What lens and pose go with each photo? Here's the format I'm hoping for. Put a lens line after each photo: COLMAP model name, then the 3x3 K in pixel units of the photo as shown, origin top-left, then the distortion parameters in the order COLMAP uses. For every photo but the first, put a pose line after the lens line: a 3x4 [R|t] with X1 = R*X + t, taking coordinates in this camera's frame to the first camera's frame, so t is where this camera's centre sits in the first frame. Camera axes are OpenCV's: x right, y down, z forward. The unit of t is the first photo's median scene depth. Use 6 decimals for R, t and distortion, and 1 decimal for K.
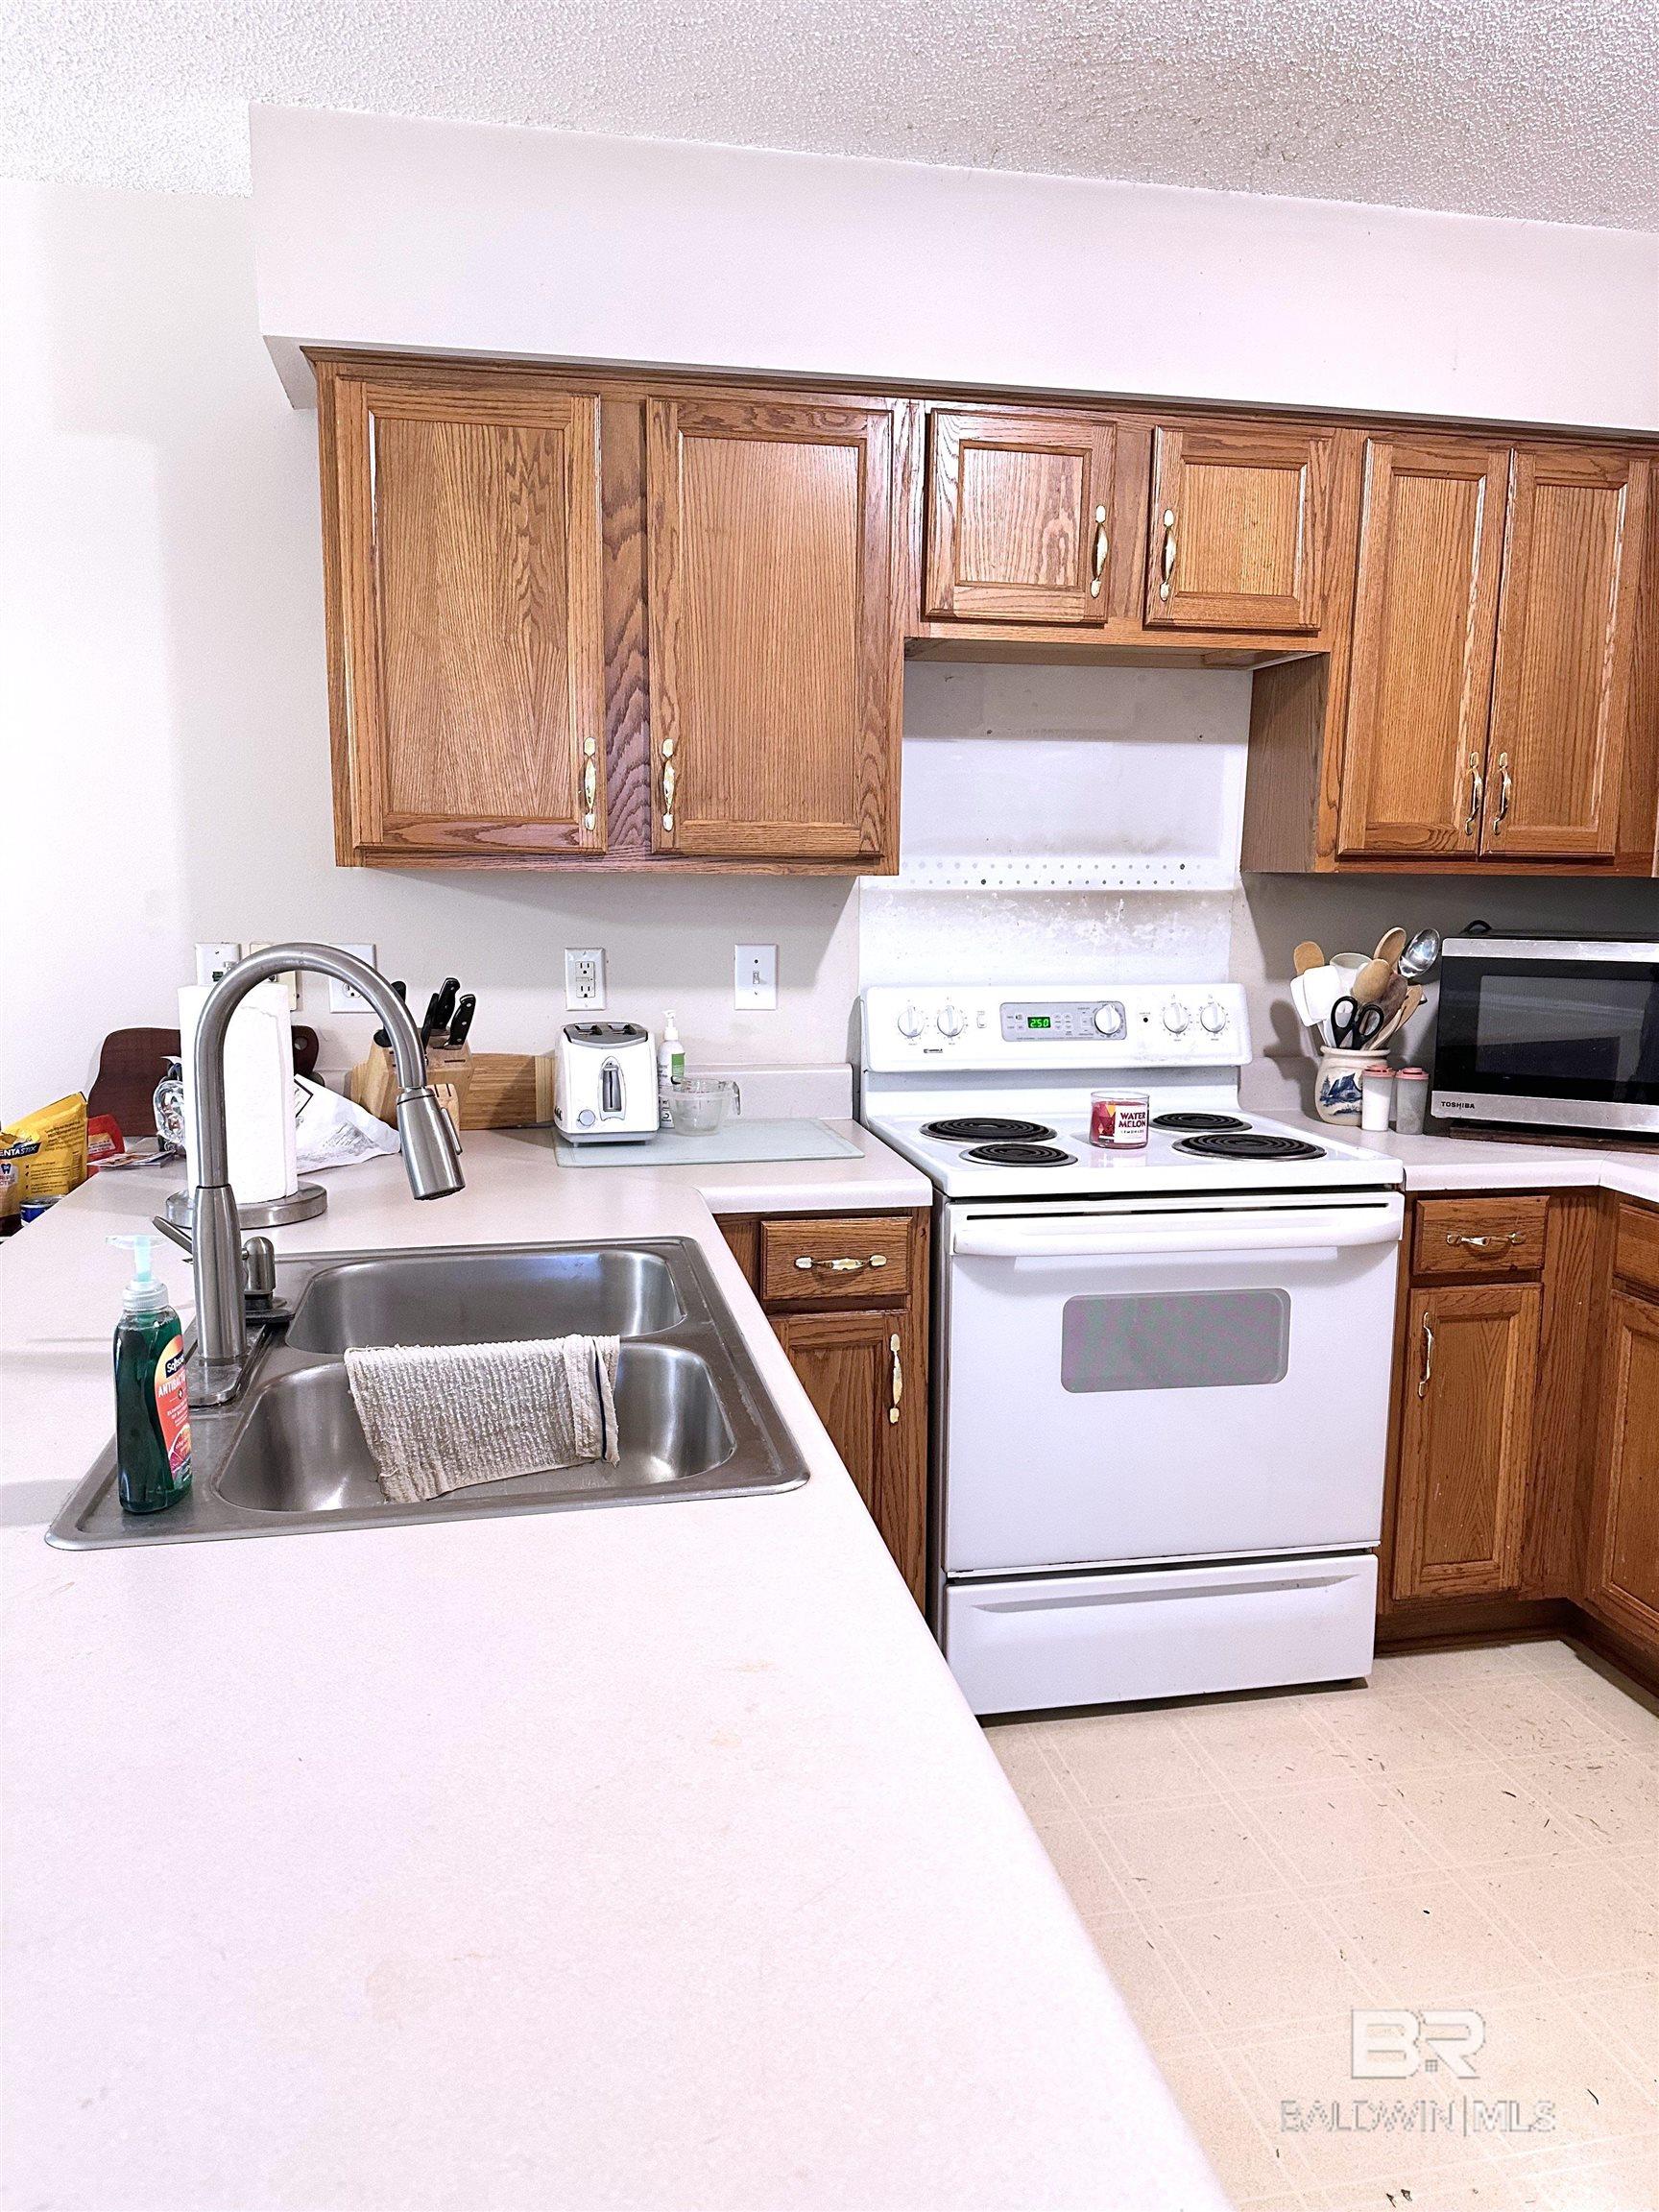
lens RADIAL K [[1540.6, 0, 818.8], [0, 1540.6, 1111.7], [0, 0, 1]] dist [0.064659, -0.058569]
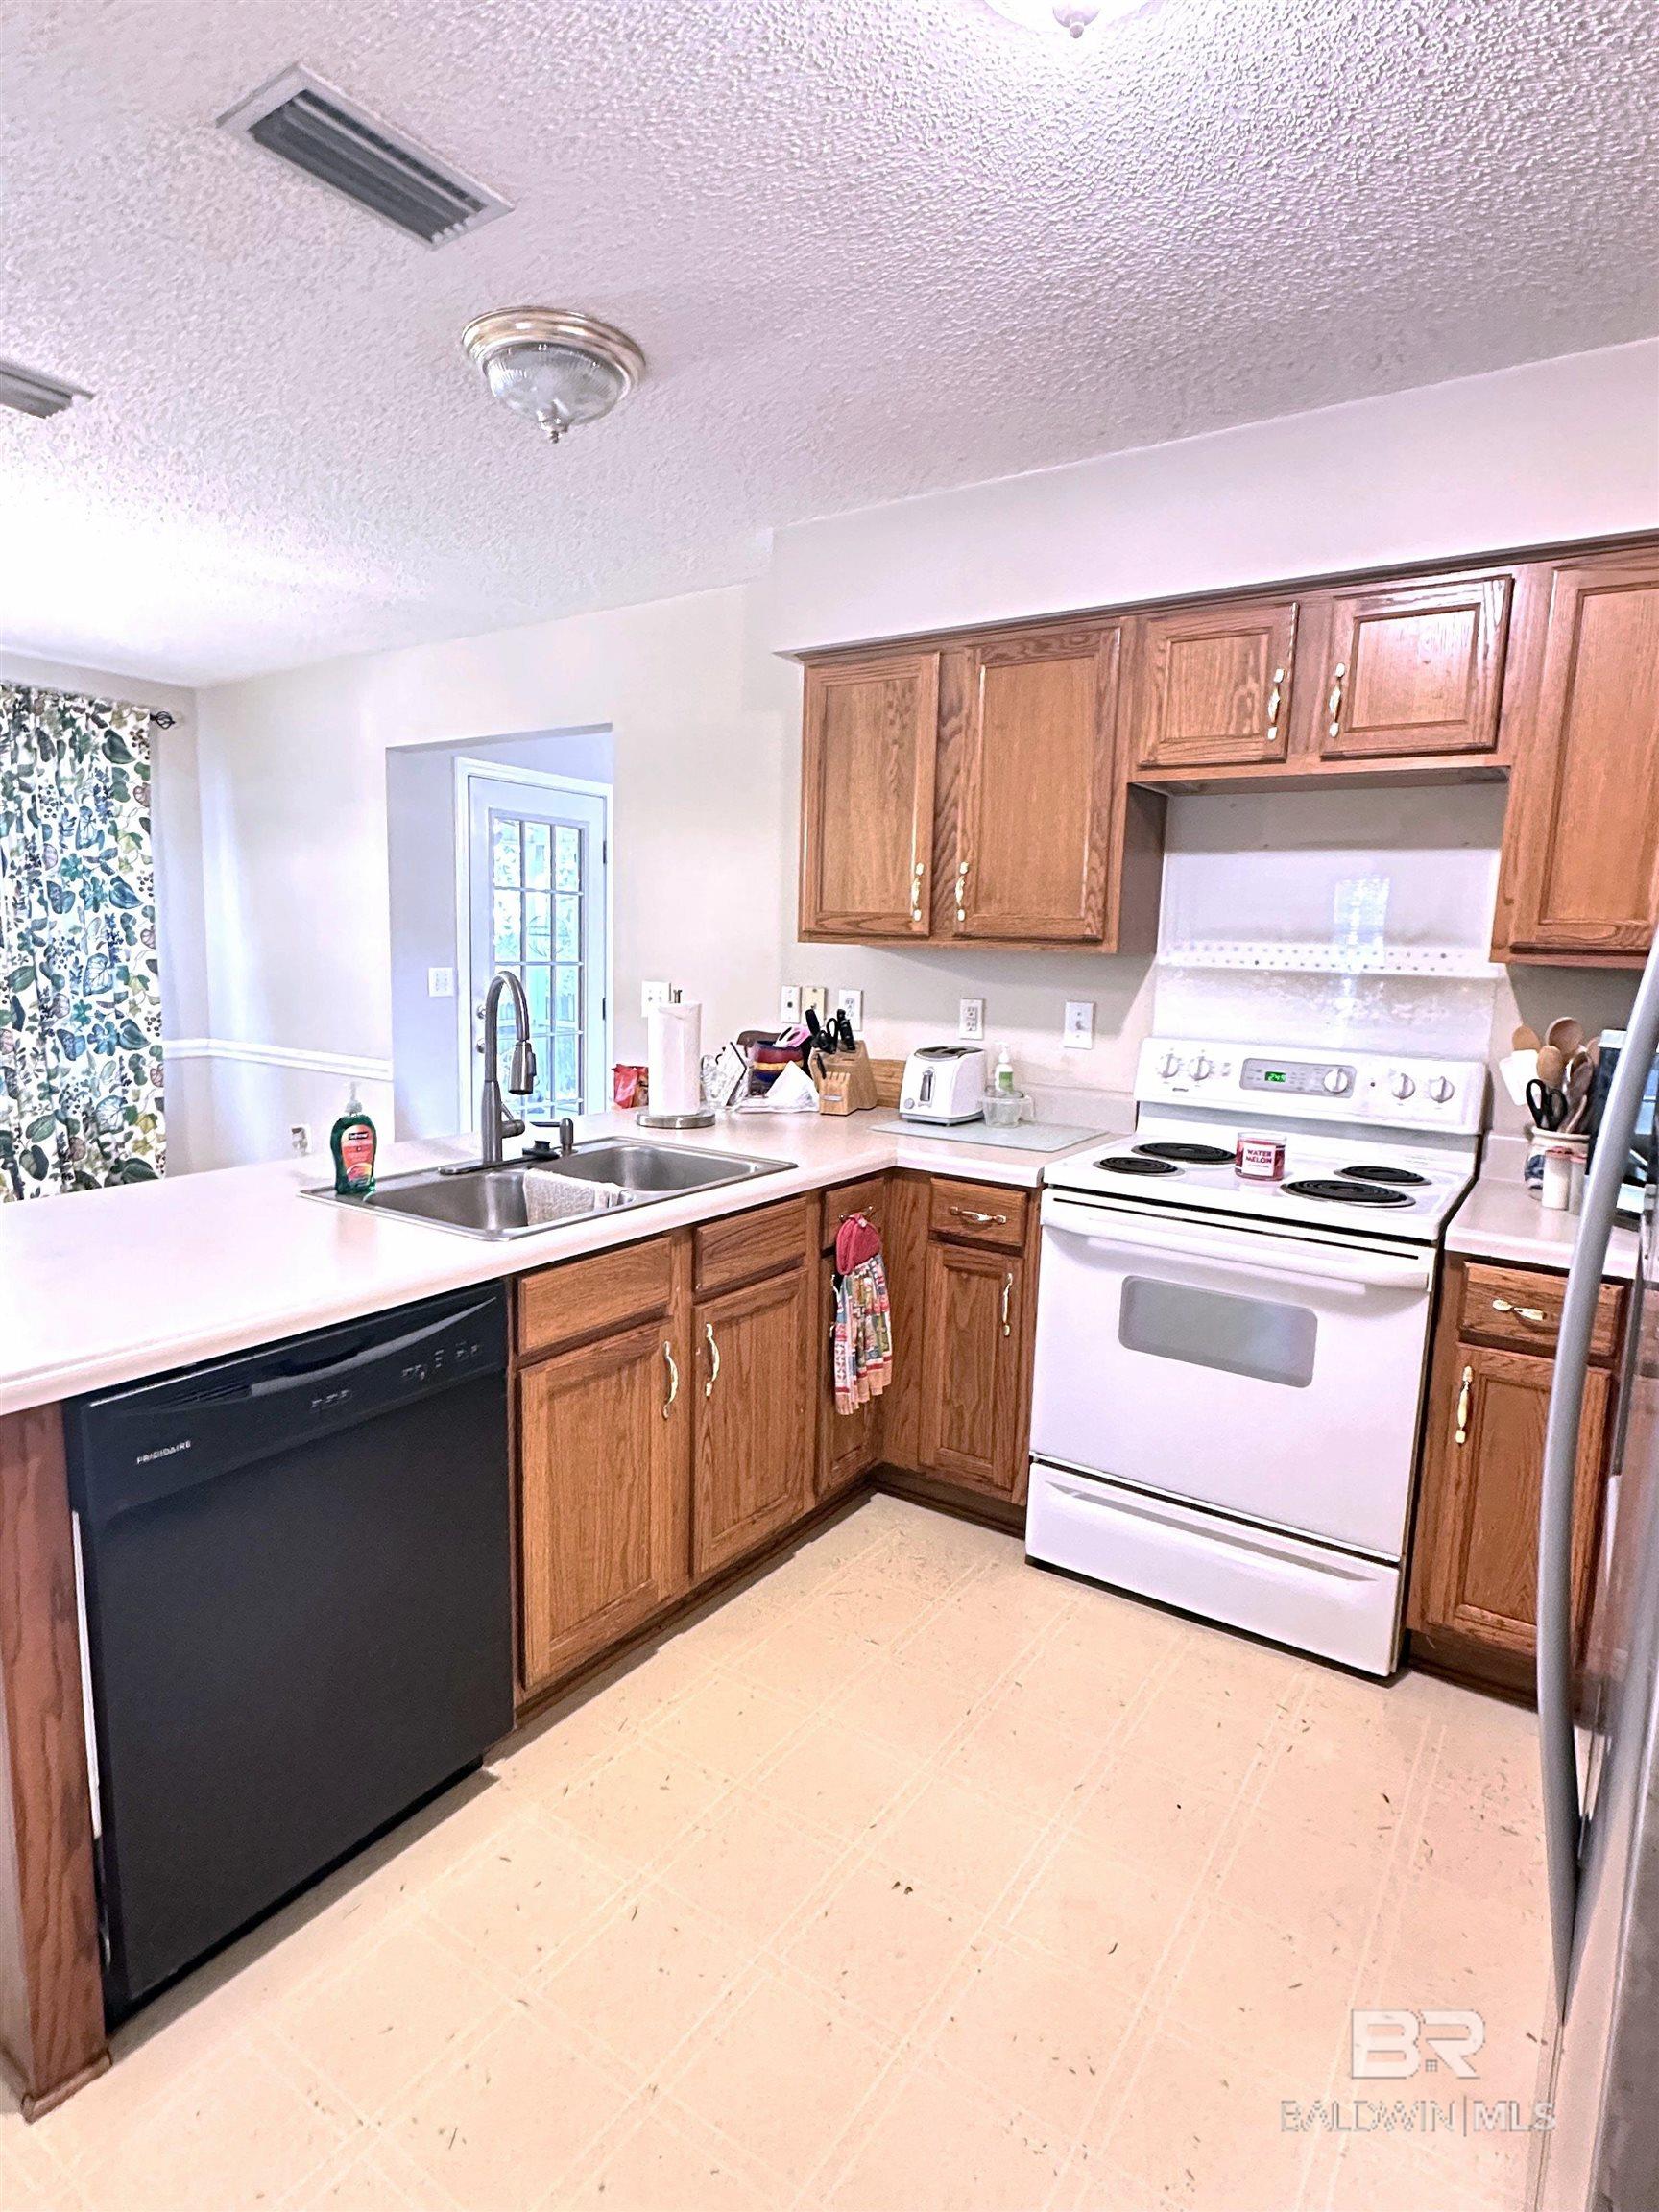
lens RADIAL K [[1168.2, 0, 835.9], [0, 1168.2, 1096.9], [0, 0, 1]] dist [-0.001701, 0.002234]
pose [[0.709557, 0.107395, -0.696416, 0.622503], [-0.129837, 0.991322, 0.020586, -0.017158], [0.692583, 0.075814, 0.717343, 0.095248]]
